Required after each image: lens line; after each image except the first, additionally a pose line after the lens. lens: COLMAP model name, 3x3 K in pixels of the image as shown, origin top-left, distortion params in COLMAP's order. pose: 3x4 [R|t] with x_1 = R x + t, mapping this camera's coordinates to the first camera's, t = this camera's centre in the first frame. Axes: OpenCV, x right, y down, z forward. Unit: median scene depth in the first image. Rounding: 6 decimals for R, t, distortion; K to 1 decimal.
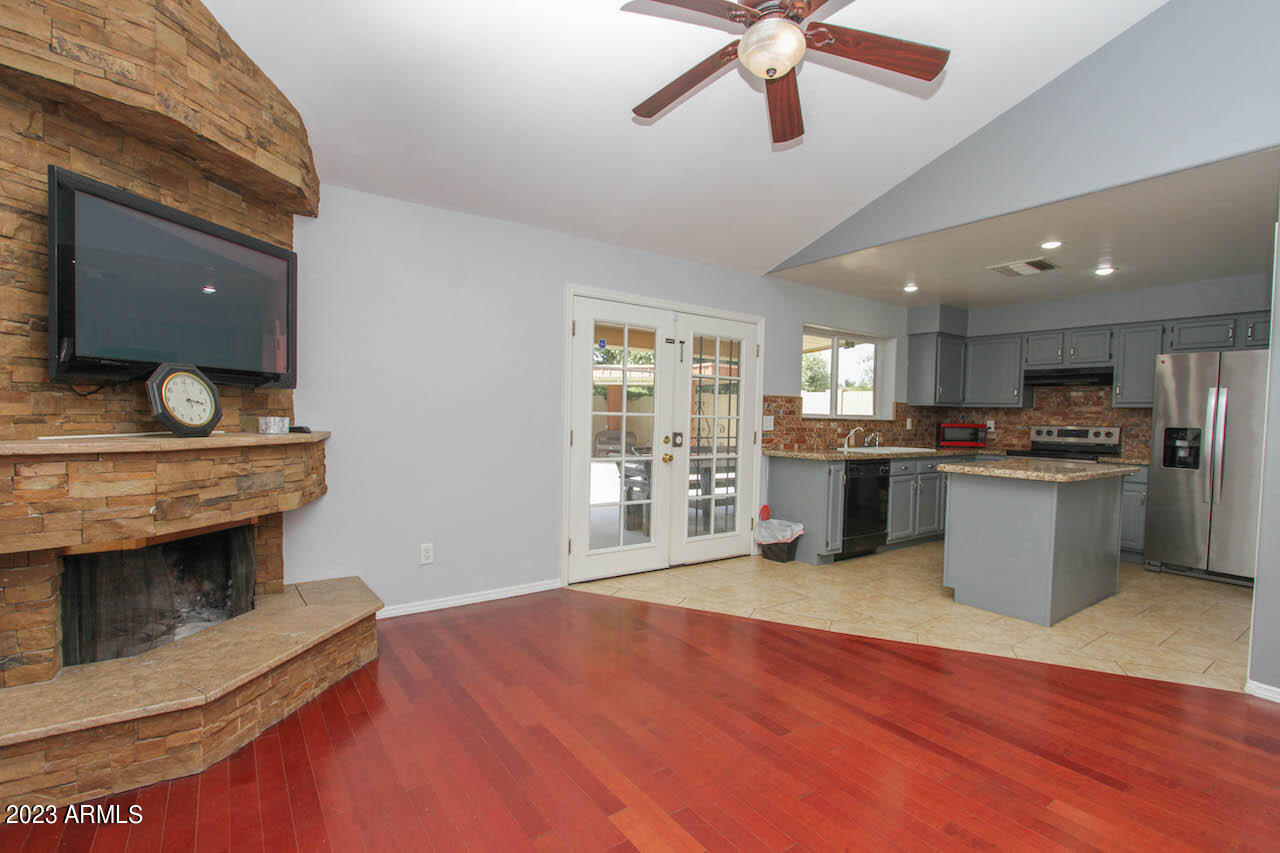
lens RADIAL K [[590.2, 0, 642.9], [0, 590.2, 440.0], [0, 0, 1]] dist [-0.020414, 0.004512]
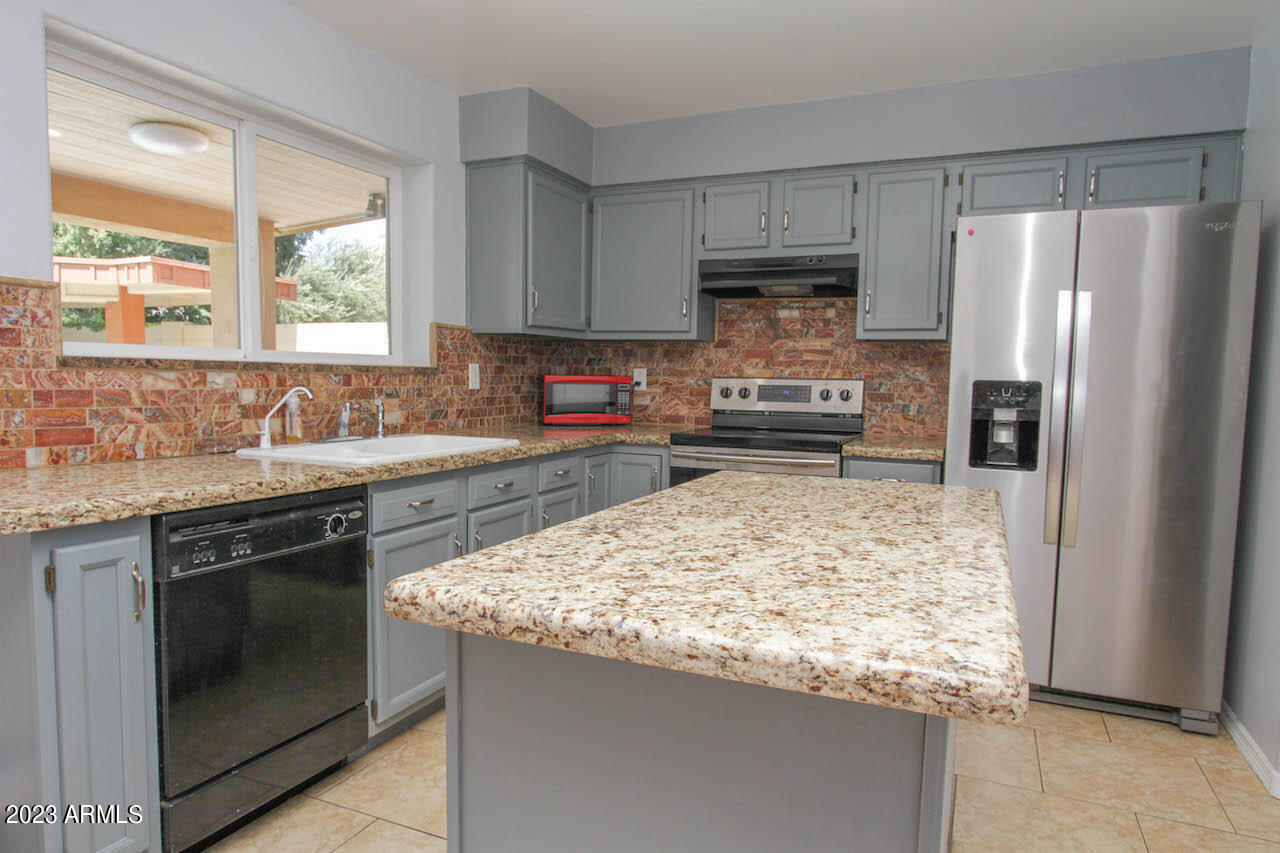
lens RADIAL K [[776.3, 0, 645.8], [0, 776.3, 439.1], [0, 0, 1]] dist [-0.027108, 0.016840]
pose [[0.859834, -0.045925, 0.508504, 0.293976], [0.020433, 0.998244, 0.055605, -0.011390], [-0.510165, -0.037421, 0.859262, 0.486165]]
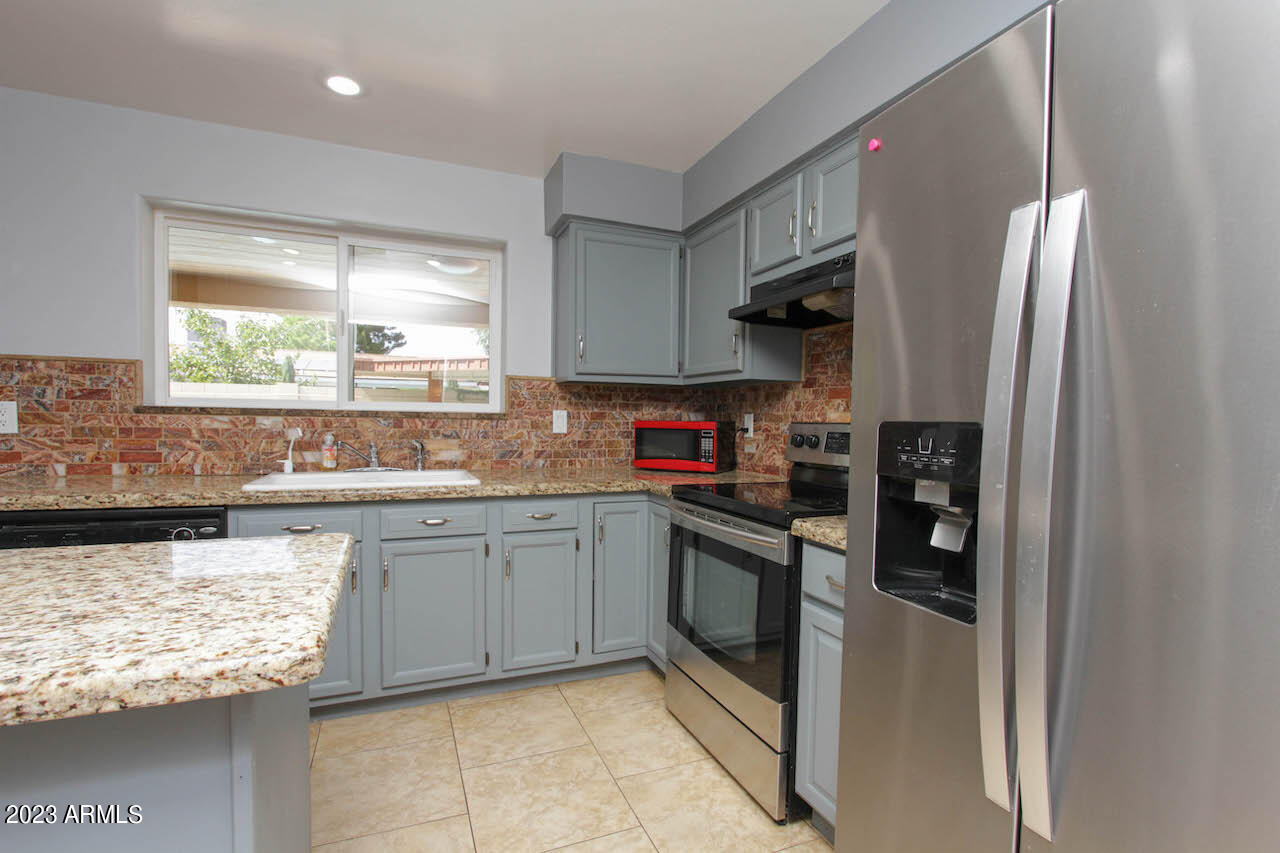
lens RADIAL K [[590.2, 0, 642.9], [0, 590.2, 440.0], [0, 0, 1]] dist [-0.020414, 0.004512]
pose [[0.976123, 0.003676, -0.217186, 0.677026], [-0.005849, 0.999939, -0.009360, -0.008925], [0.217139, 0.010407, 0.976085, 0.591662]]
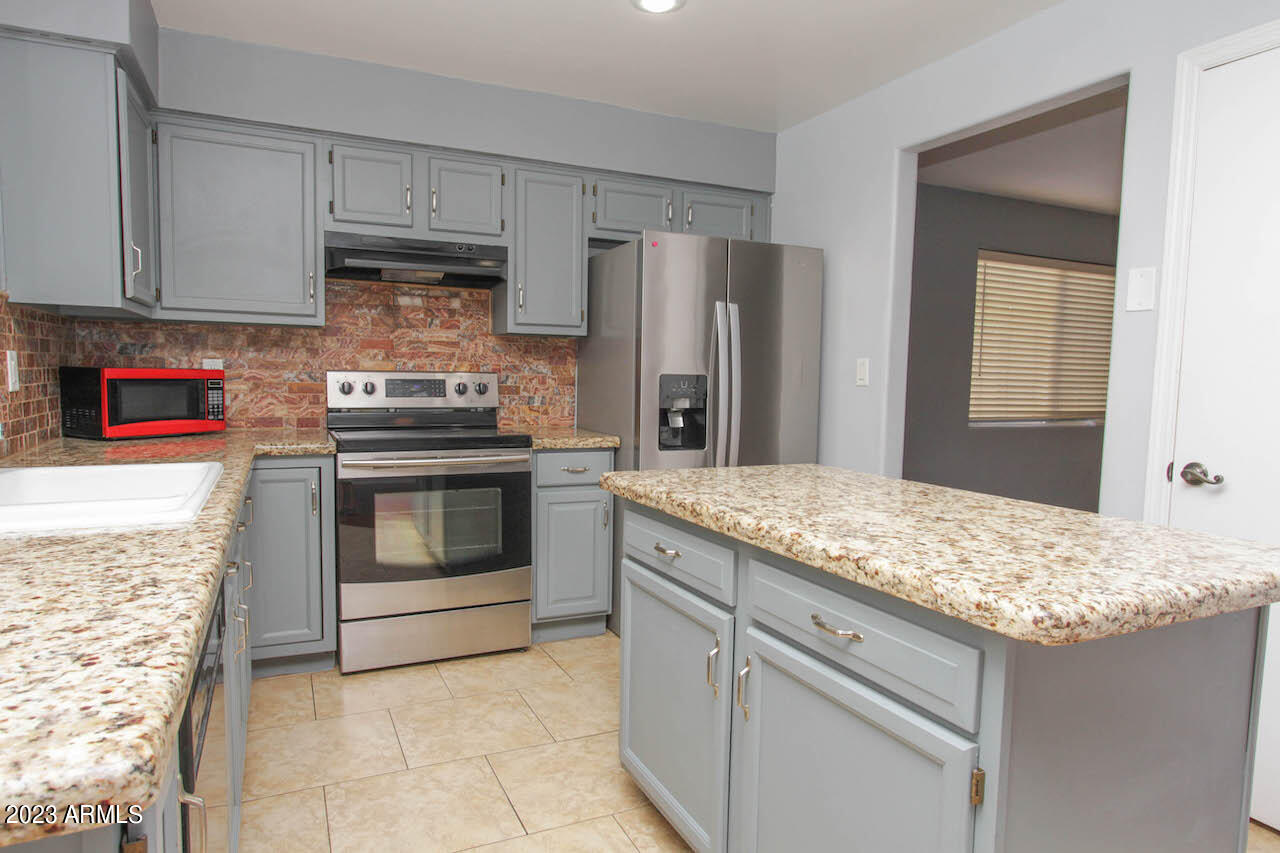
lens RADIAL K [[776.3, 0, 645.8], [0, 776.3, 439.1], [0, 0, 1]] dist [-0.027108, 0.016840]
pose [[0.177741, -0.098076, 0.979178, 0.168085], [0.026543, 0.995137, 0.094856, -0.023777], [-0.983719, 0.009131, 0.179480, 0.704542]]
